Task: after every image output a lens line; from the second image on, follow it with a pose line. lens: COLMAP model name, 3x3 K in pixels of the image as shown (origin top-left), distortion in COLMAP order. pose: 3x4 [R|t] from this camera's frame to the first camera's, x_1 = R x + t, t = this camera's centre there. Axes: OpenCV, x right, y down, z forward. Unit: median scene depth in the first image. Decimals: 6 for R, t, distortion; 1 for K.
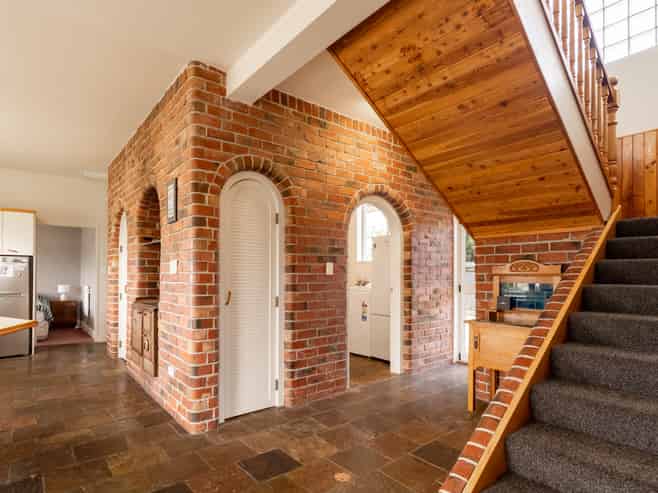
lens RADIAL K [[357.2, 0, 326.1], [0, 357.2, 272.6], [0, 0, 1]] dist [-0.001635, 0.001154]
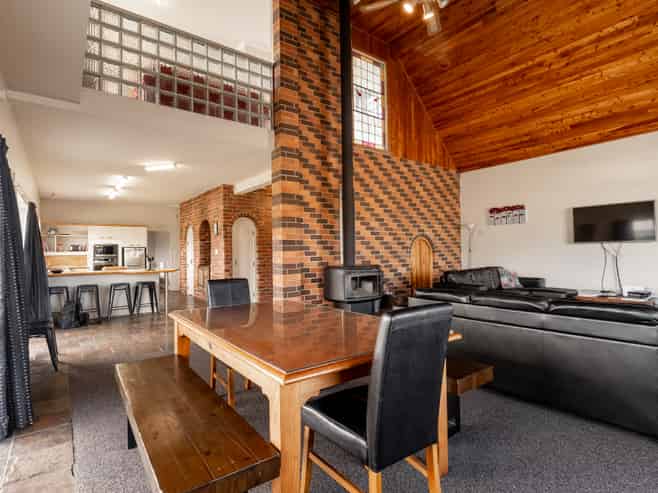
lens RADIAL K [[357.2, 0, 327.4], [0, 357.2, 245.2], [0, 0, 1]] dist [-0.001635, 0.001154]
pose [[0.998827, -0.018553, -0.044717, 0.549501], [0.017629, 0.999625, -0.020963, 0.006549], [0.045089, 0.020150, 0.998780, -1.699701]]
